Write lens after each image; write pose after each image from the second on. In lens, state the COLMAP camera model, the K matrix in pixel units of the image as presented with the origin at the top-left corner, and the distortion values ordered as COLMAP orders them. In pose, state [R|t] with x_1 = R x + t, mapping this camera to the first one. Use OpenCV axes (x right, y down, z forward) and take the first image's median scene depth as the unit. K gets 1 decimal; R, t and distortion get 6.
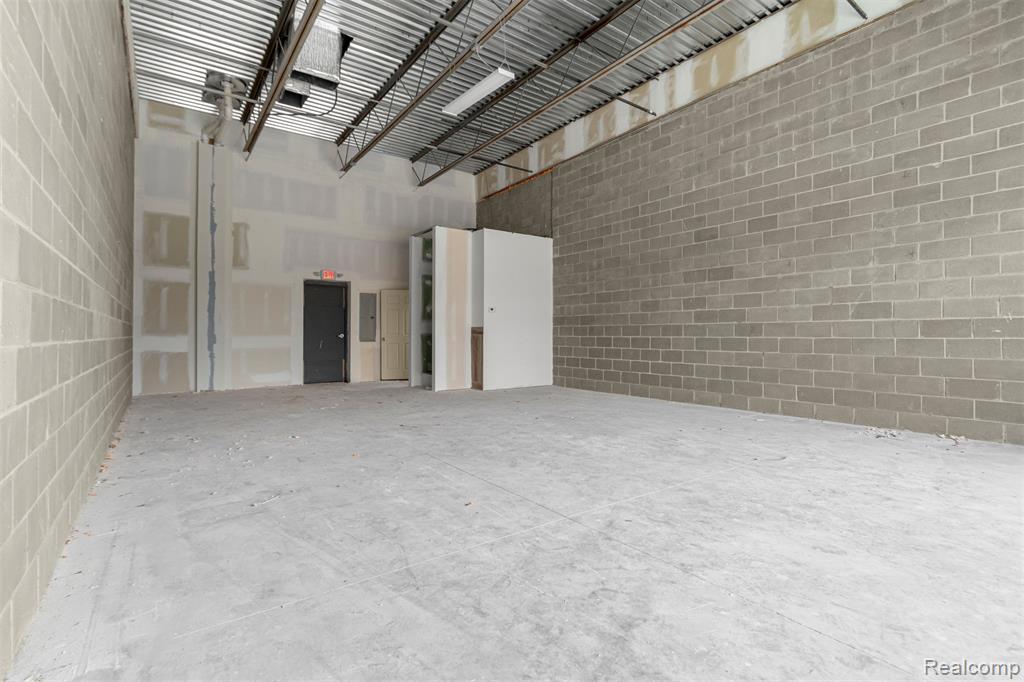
lens RADIAL K [[487.8, 0, 504.6], [0, 487.8, 334.4], [0, 0, 1]] dist [0.008712, -0.002583]
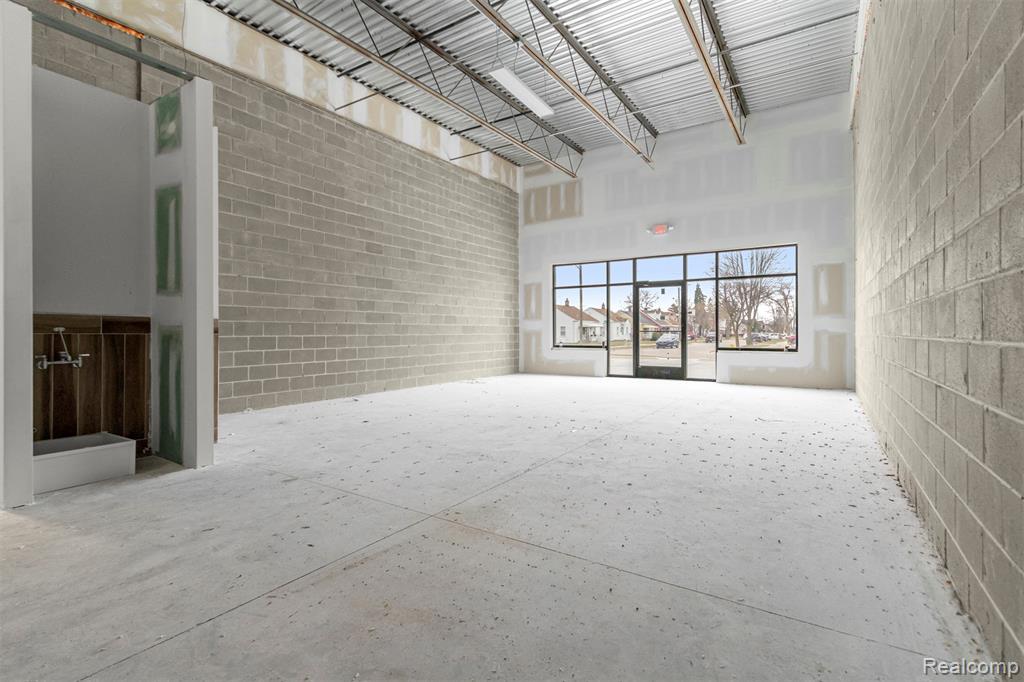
lens RADIAL K [[487.8, 0, 501.5], [0, 487.8, 336.8], [0, 0, 1]] dist [0.008712, -0.002583]
pose [[-0.362887, -0.005480, 0.931817, -0.790322], [0.004671, 0.999959, 0.007700, 0.002001], [-0.931822, 0.007147, -0.362846, 1.132608]]
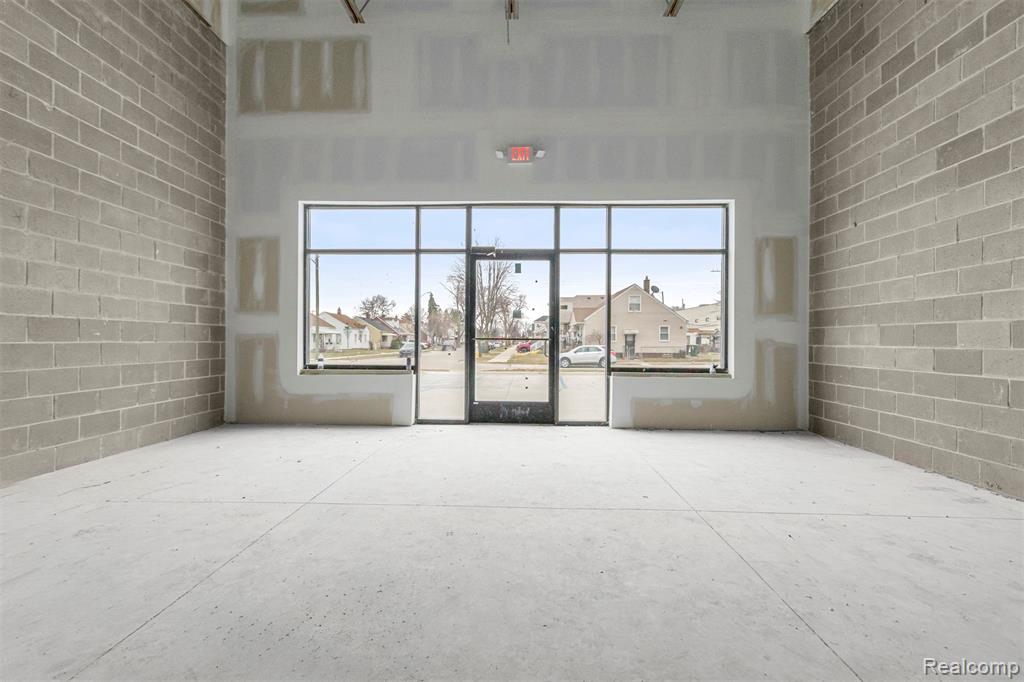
lens RADIAL K [[487.8, 0, 504.4], [0, 487.8, 339.6], [0, 0, 1]] dist [0.008712, -0.002583]
pose [[-0.791695, -0.001449, 0.610915, -0.076562], [-0.003664, 0.999990, -0.002378, 0.001846], [-0.610906, -0.004121, -0.791693, 0.811135]]
